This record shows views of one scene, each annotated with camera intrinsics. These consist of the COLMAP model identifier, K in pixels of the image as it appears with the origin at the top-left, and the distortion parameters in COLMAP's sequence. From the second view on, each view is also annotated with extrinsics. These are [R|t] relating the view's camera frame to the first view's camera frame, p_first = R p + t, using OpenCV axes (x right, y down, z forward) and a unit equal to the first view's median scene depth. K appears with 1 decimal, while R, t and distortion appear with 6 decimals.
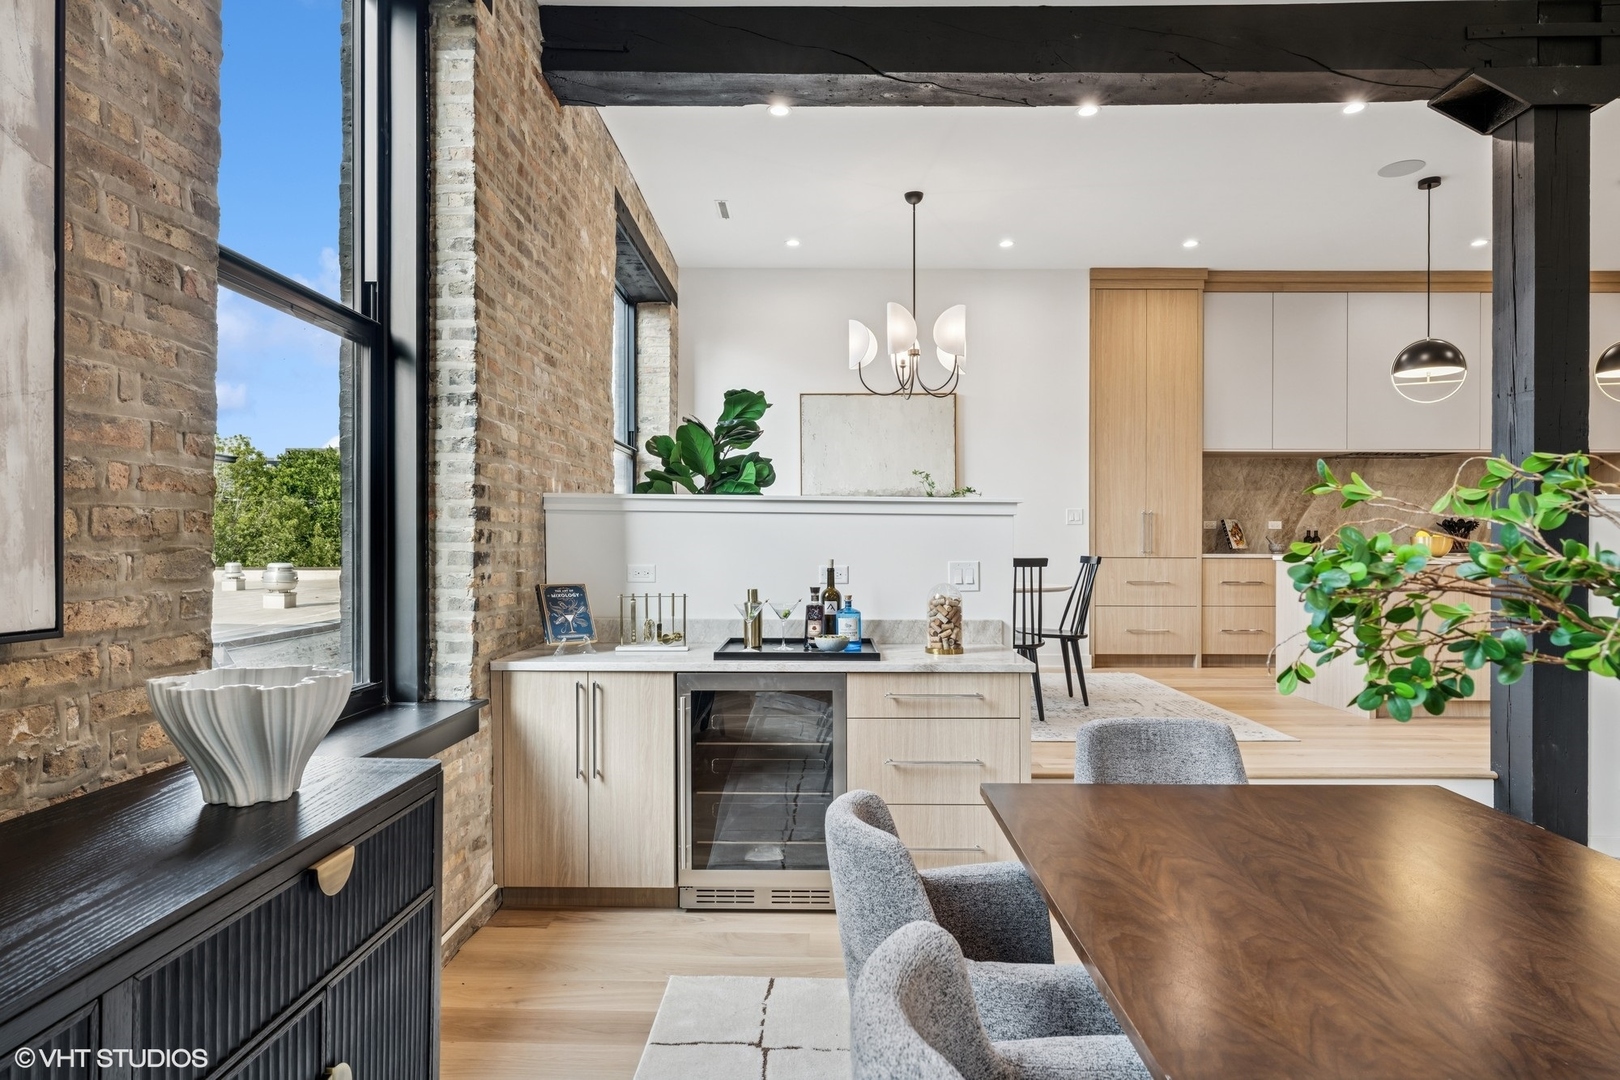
lens RADIAL K [[903.9, 0, 816.7], [0, 903.9, 545.3], [0, 0, 1]] dist [-0.003972, -0.000287]
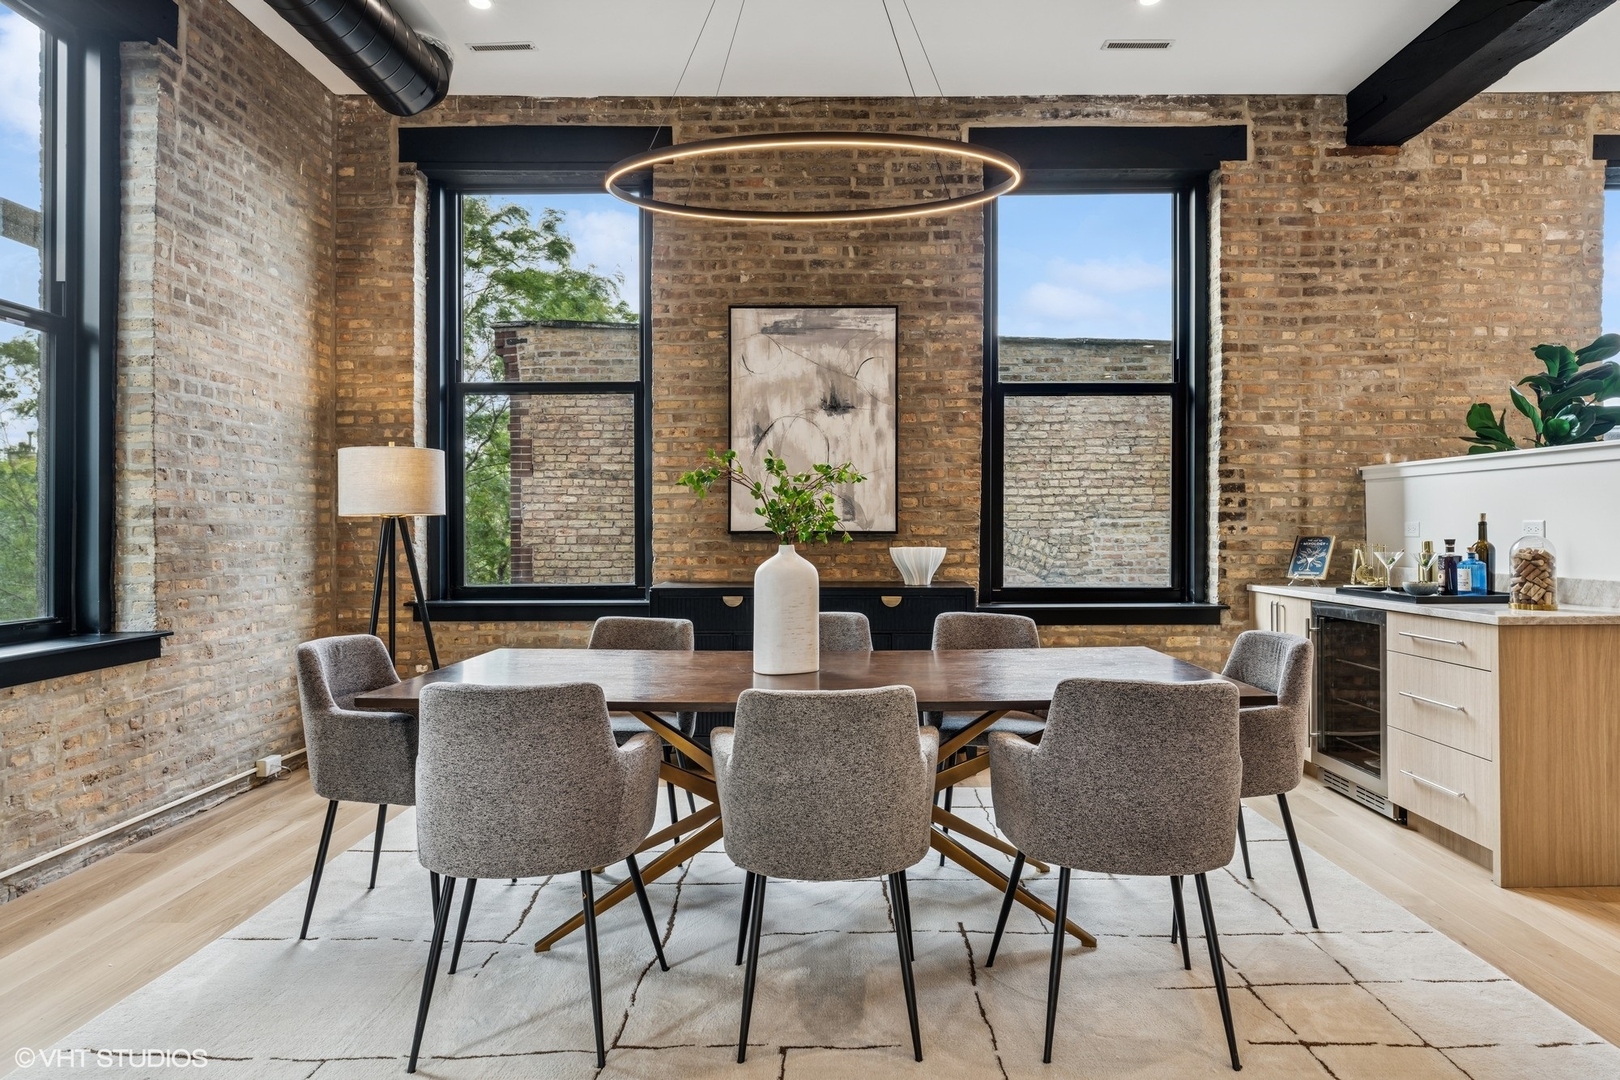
lens RADIAL K [[943.6, 0, 852.3], [0, 943.6, 547.2], [0, 0, 1]] dist [-0.021922, 0.010547]
pose [[0.030387, 0.011975, -0.999466, 0.518278], [0.003029, 0.999923, 0.012072, 0.019275], [0.999534, -0.003394, 0.030348, 0.123958]]
